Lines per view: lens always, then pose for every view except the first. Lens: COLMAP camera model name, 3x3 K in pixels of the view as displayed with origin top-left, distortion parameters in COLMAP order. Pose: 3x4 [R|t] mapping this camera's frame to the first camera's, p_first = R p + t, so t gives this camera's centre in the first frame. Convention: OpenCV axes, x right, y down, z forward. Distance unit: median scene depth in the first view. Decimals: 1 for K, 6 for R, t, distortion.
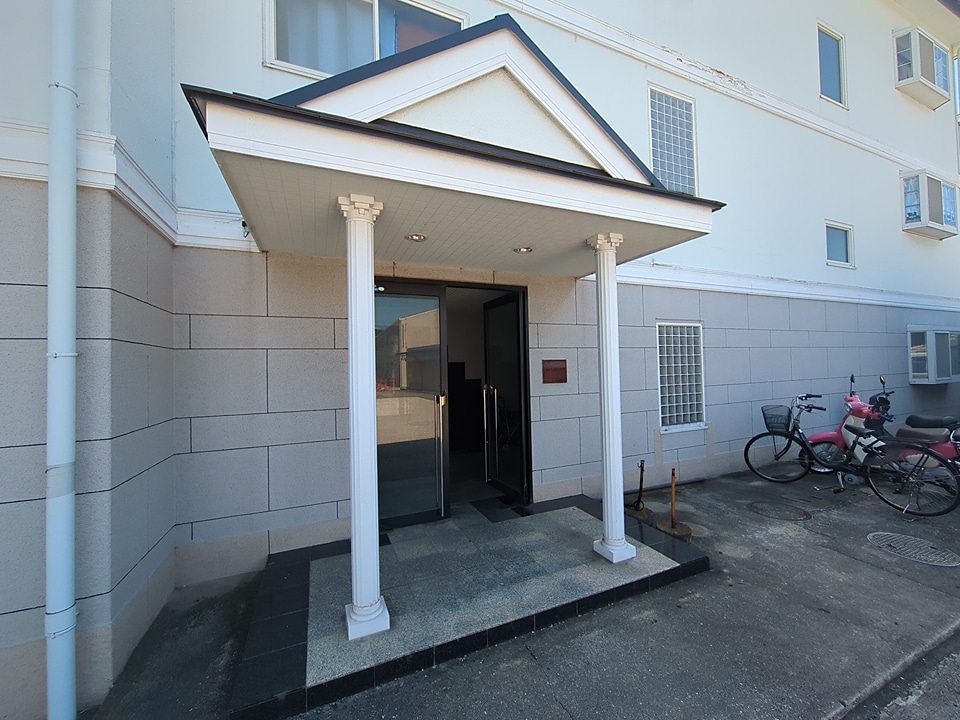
lens RADIAL K [[380.8, 0, 482.3], [0, 380.8, 358.9], [0, 0, 1]] dist [0.000125, 0.000387]
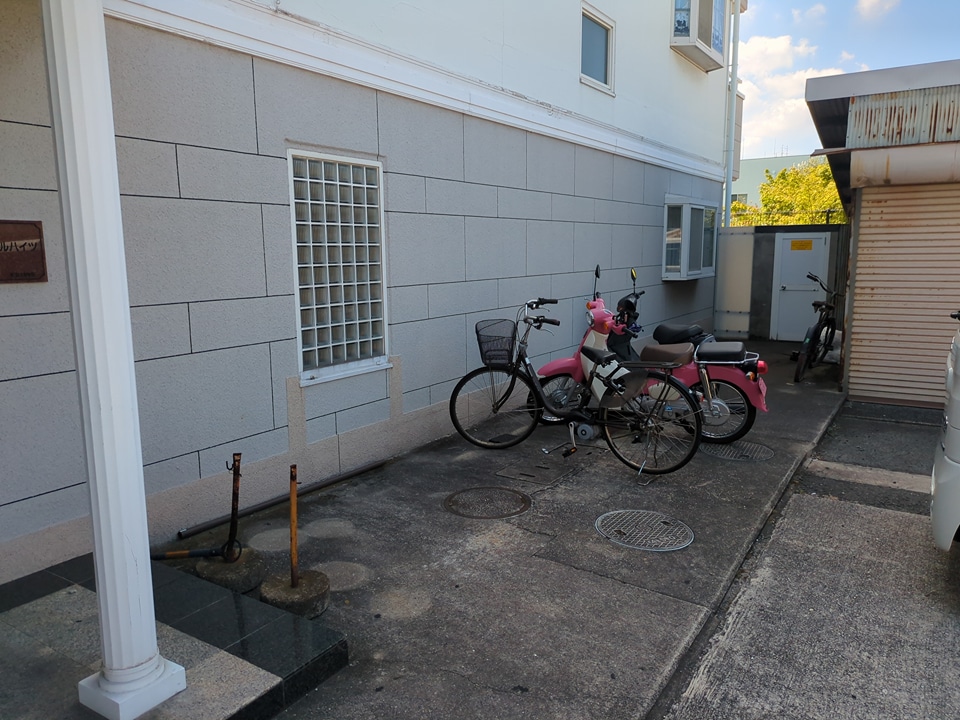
lens RADIAL K [[723.0, 0, 494.0], [0, 723.0, 361.5], [0, 0, 1]] dist [0.044192, 0.000187]
pose [[0.819029, -0.071619, 0.569265, 0.155201], [-0.024236, 0.986975, 0.159040, 0.012552], [-0.573241, -0.144055, 0.806625, 0.124230]]
